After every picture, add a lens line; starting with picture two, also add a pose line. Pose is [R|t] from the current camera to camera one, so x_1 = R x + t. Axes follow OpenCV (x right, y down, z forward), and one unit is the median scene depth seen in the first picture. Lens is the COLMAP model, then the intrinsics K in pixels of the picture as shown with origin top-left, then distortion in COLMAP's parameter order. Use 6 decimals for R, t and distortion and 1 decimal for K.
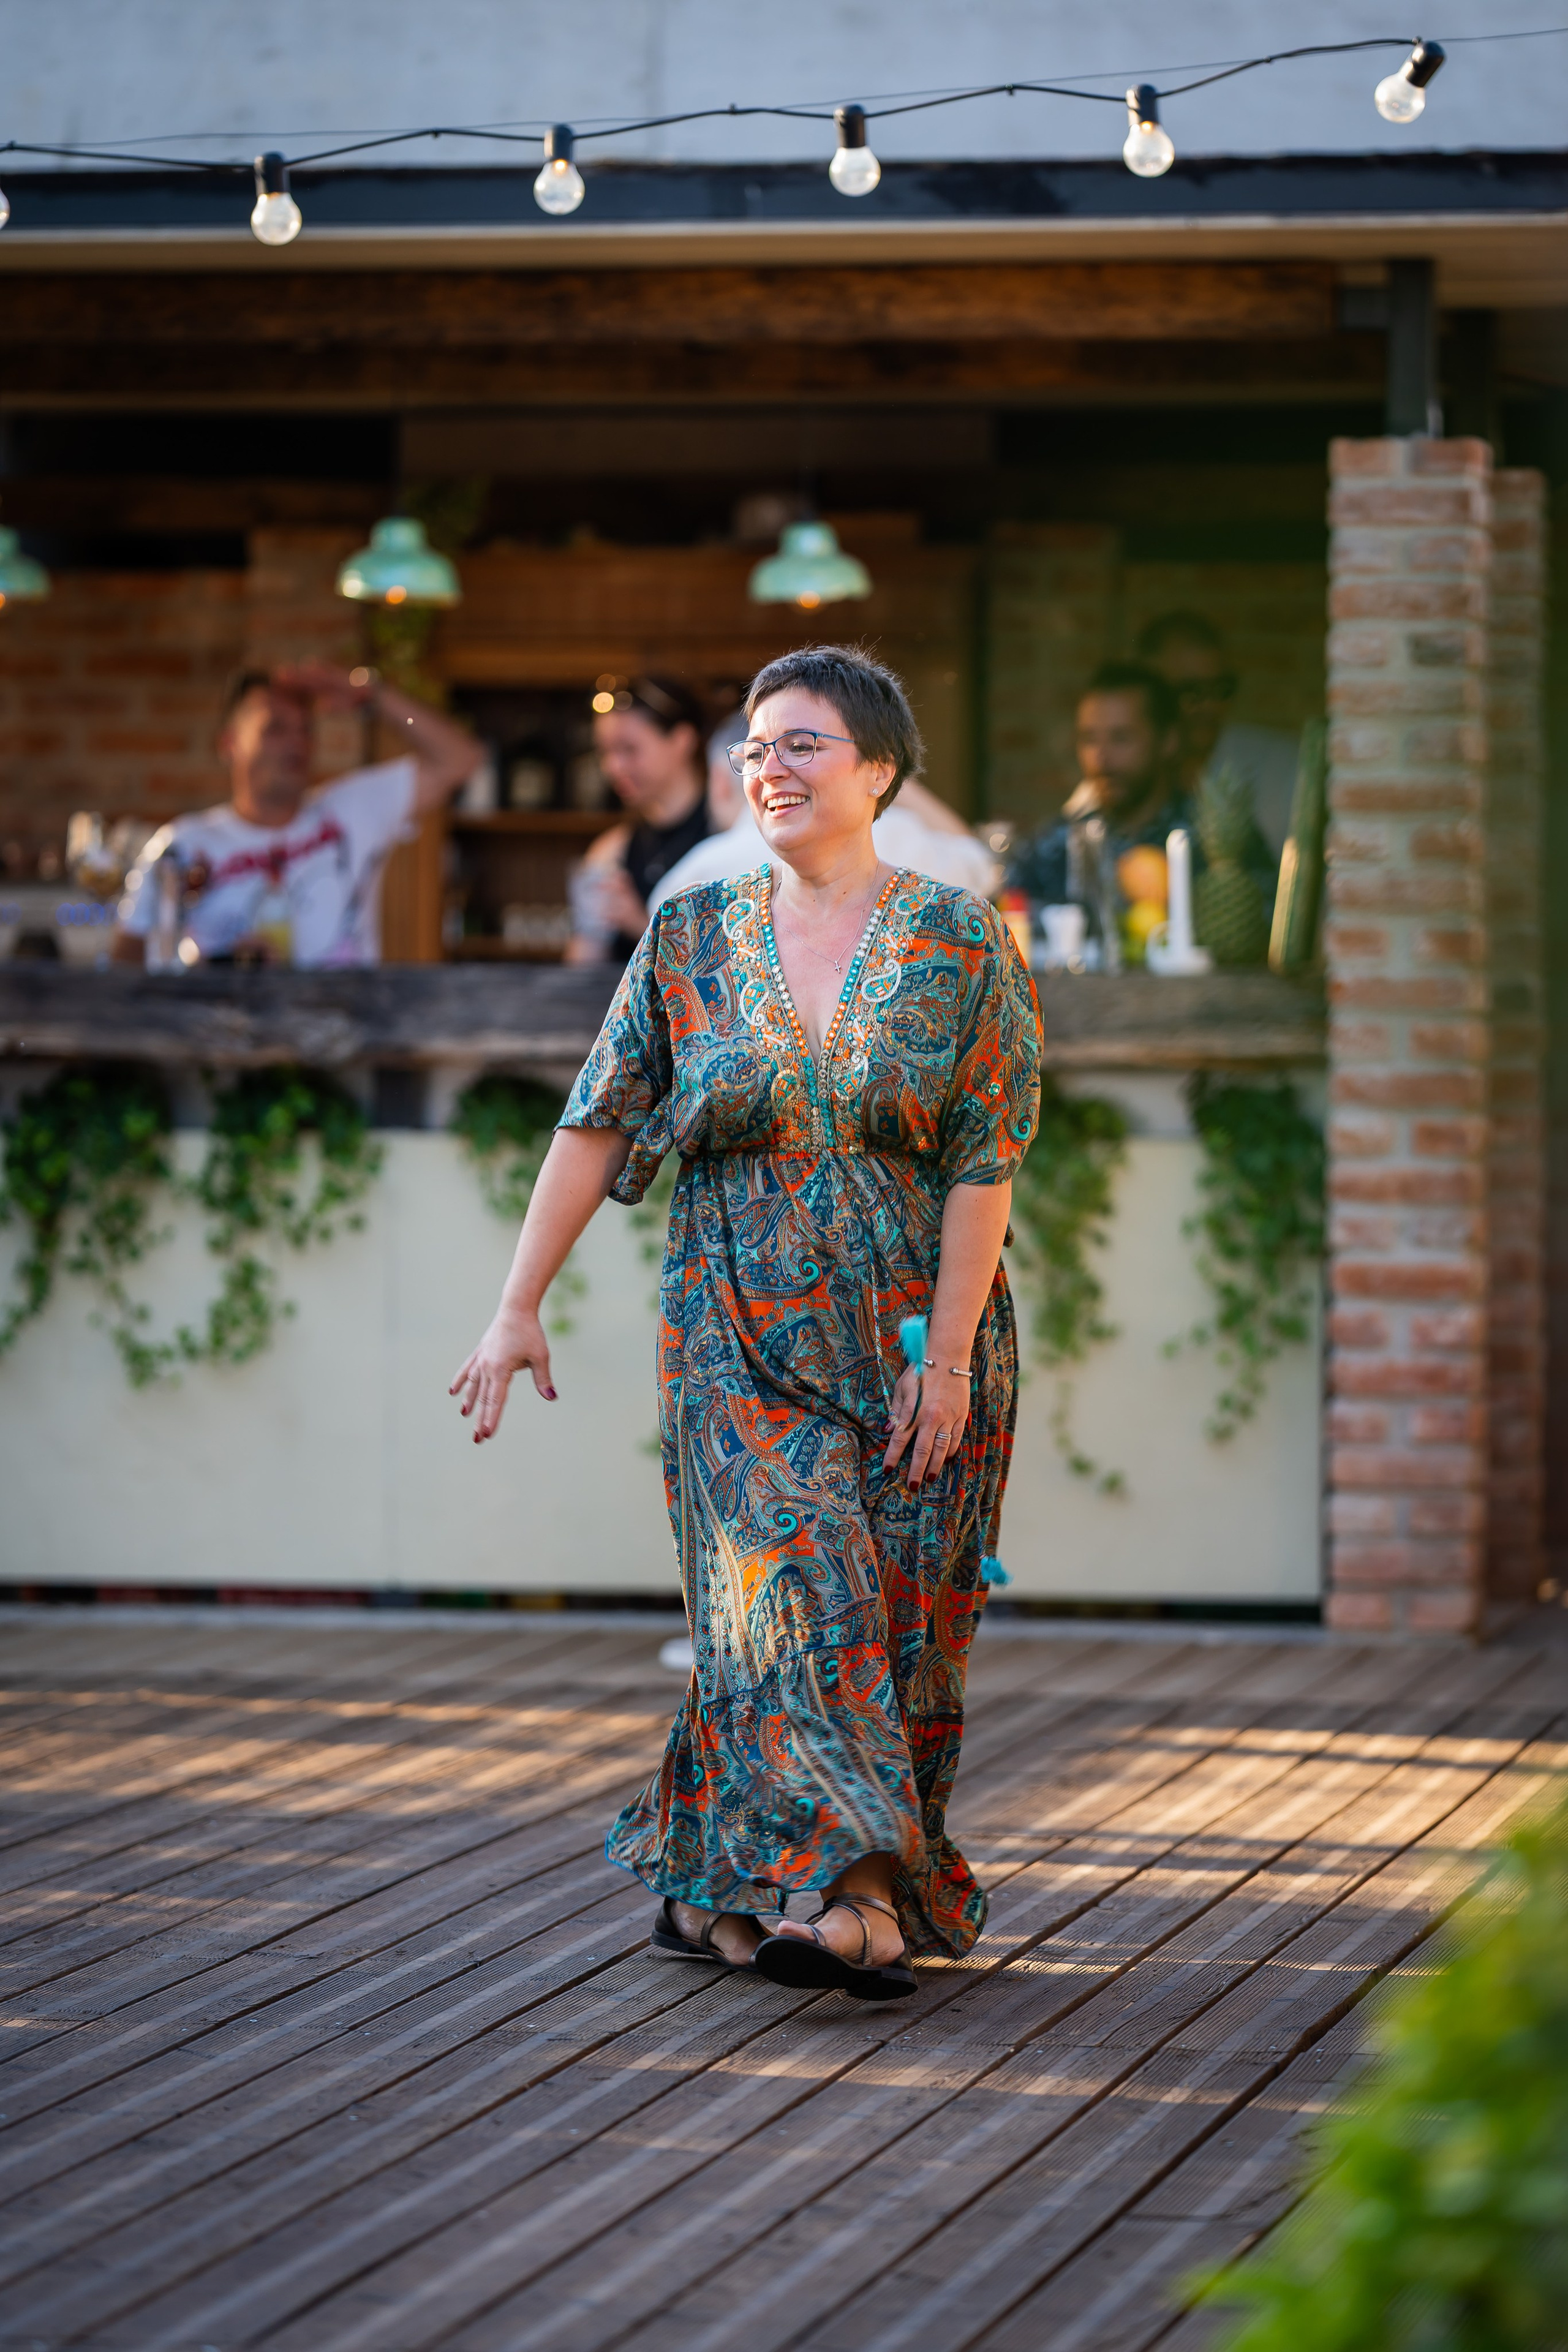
lens RADIAL K [[10292.0, 0, 631.0], [0, 10292.0, 1015.8], [0, 0, 1]] dist [0.234102, 0.000000]
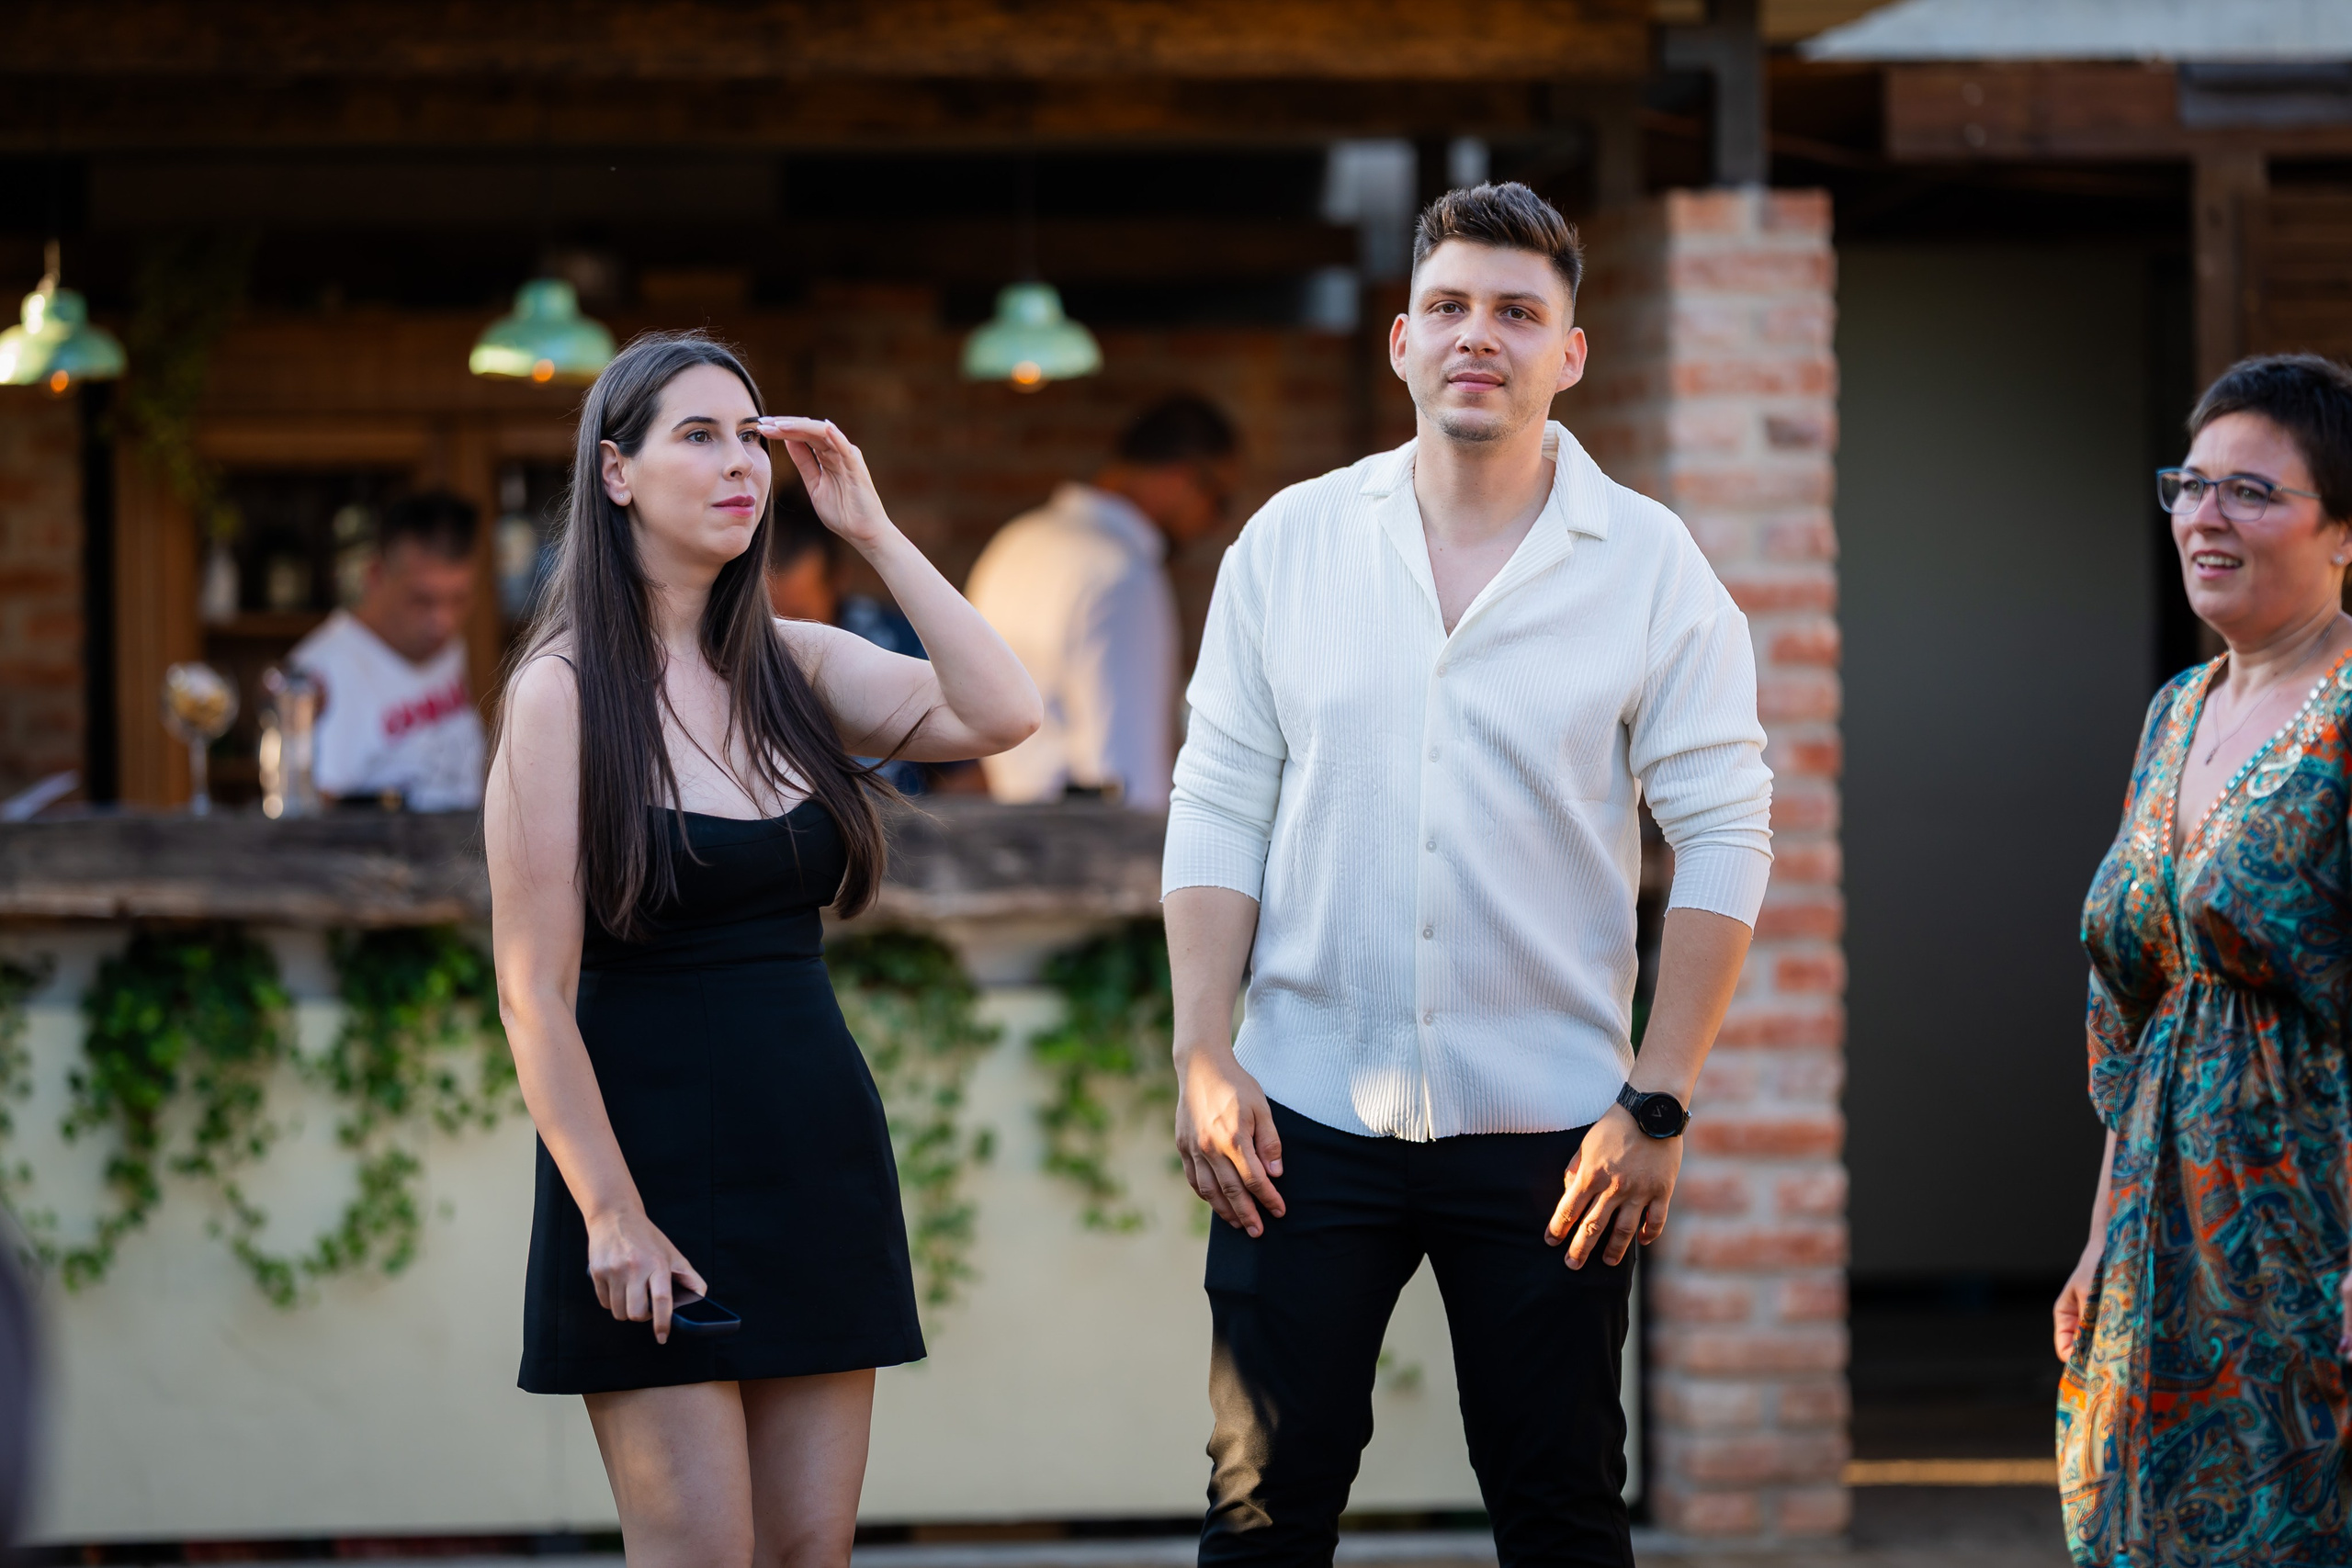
lens RADIAL K [[10320.3, 0, 1162.1], [0, 10320.3, 766.3], [0, 0, 1]] dist [0.655213, 0.000000]
pose [[0.946738, -0.019149, 0.321435, -0.253541], [0.017415, 0.999814, 0.008270, -0.014329], [-0.321533, -0.002232, 0.946896, 0.165416]]
